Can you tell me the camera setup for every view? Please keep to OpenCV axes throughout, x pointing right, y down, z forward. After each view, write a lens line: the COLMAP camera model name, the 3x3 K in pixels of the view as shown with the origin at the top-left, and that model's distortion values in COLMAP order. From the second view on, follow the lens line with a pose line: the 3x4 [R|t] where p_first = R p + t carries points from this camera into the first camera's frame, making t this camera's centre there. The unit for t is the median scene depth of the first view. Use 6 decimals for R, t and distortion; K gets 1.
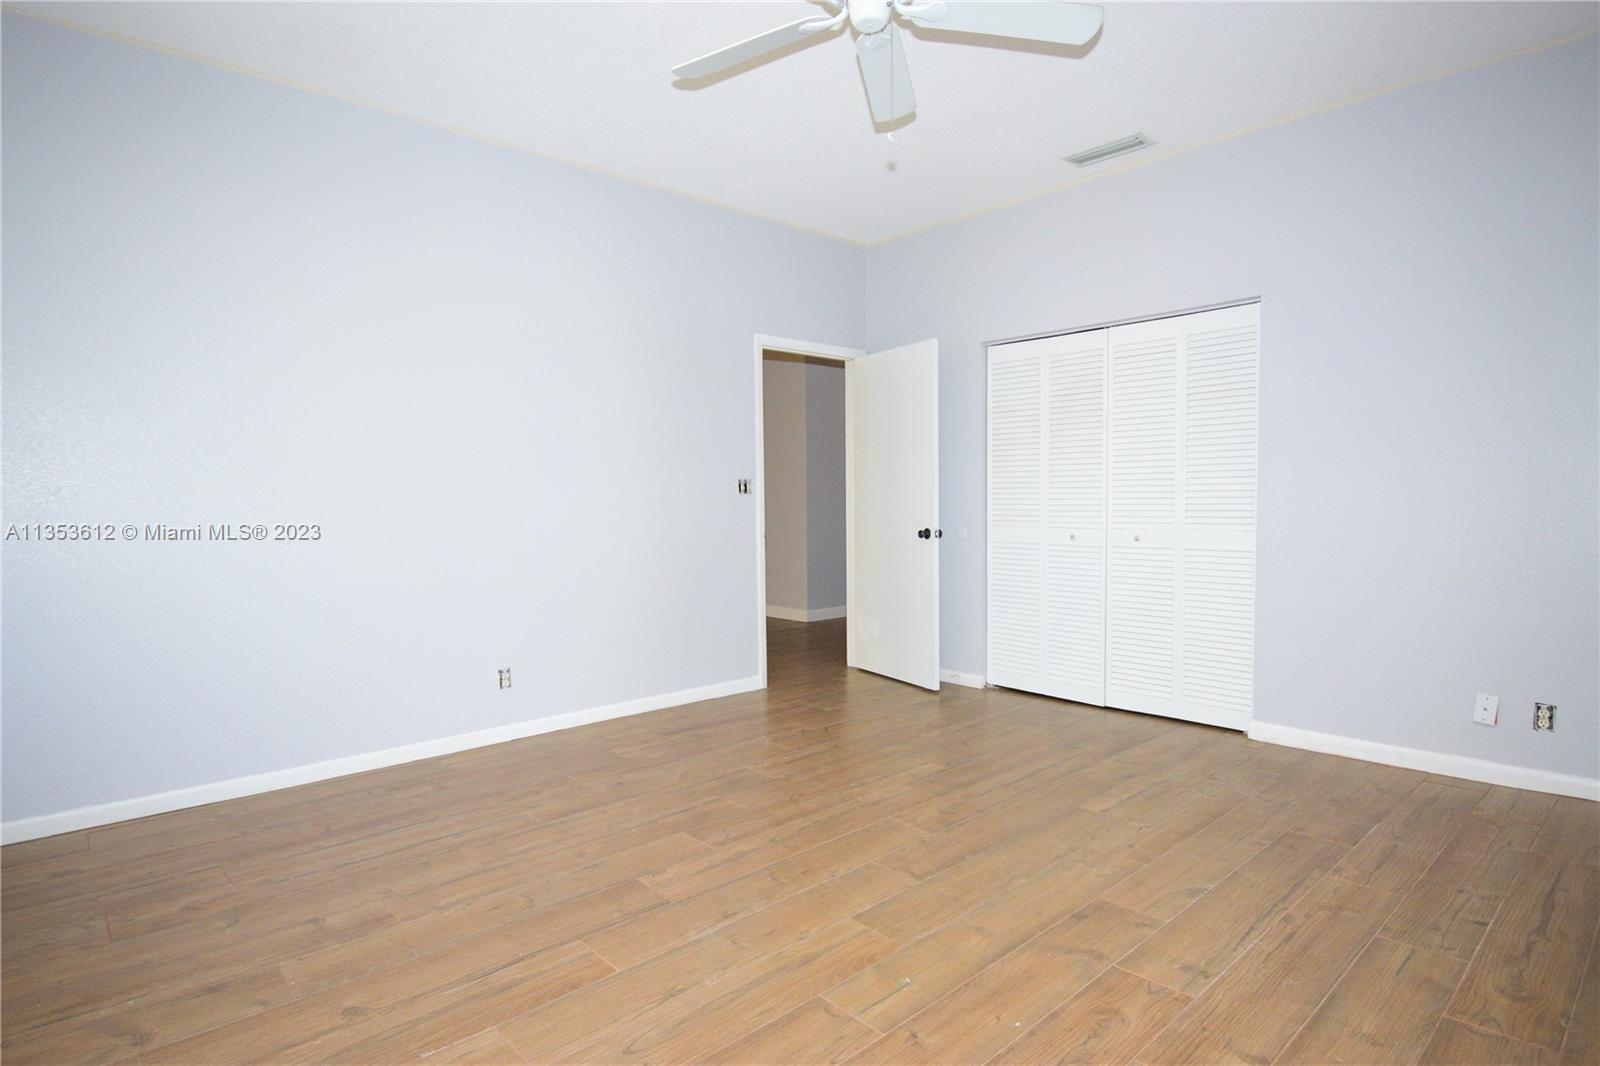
lens RADIAL K [[851.6, 0, 790.3], [0, 851.6, 537.2], [0, 0, 1]] dist [-0.009938, -0.011649]
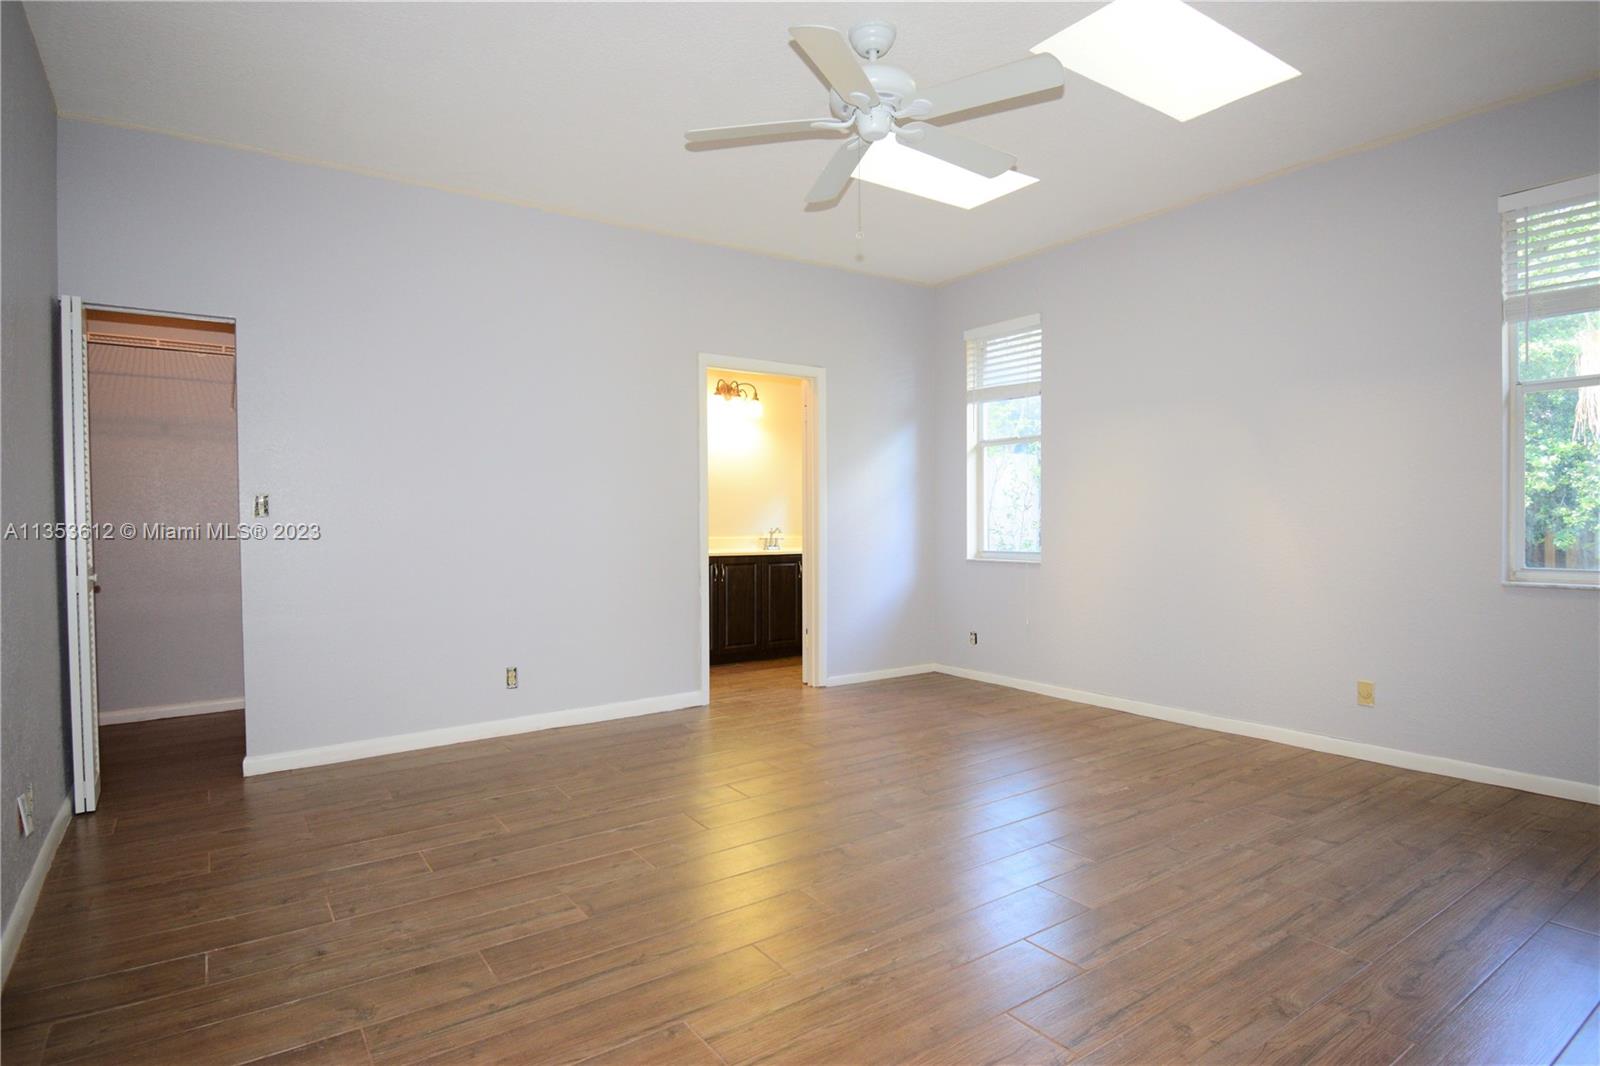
lens RADIAL K [[851.6, 0, 789.7], [0, 851.6, 532.3], [0, 0, 1]] dist [-0.009938, -0.011649]
pose [[-0.990957, 0.020662, 0.132577, 0.066975], [0.028434, 0.997969, 0.057006, -0.107817], [-0.131130, 0.060260, -0.989532, 2.482356]]
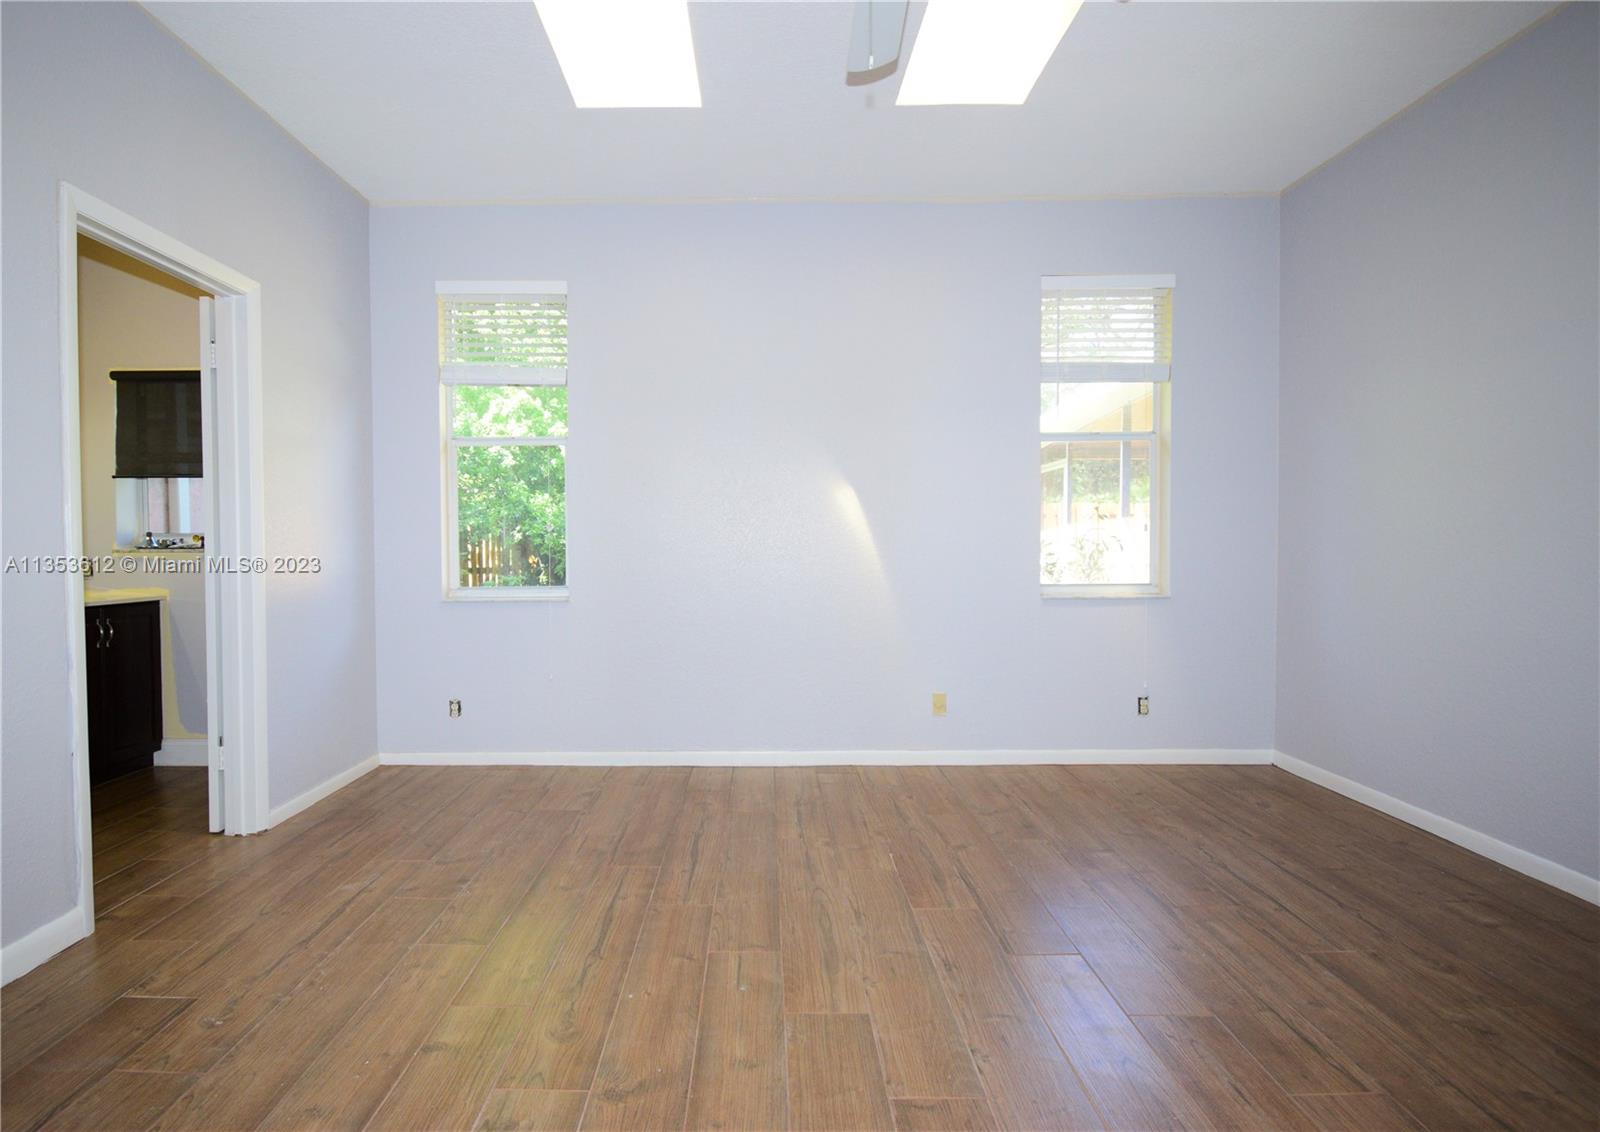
lens RADIAL K [[867.2, 0, 768.7], [0, 867.2, 551.1], [0, 0, 1]] dist [-0.007999, -0.004022]
pose [[-0.668524, 0.026218, -0.743228, 0.840129], [-0.022323, 0.998221, 0.055292, -0.081166], [0.743355, 0.053555, -0.666749, 1.586876]]
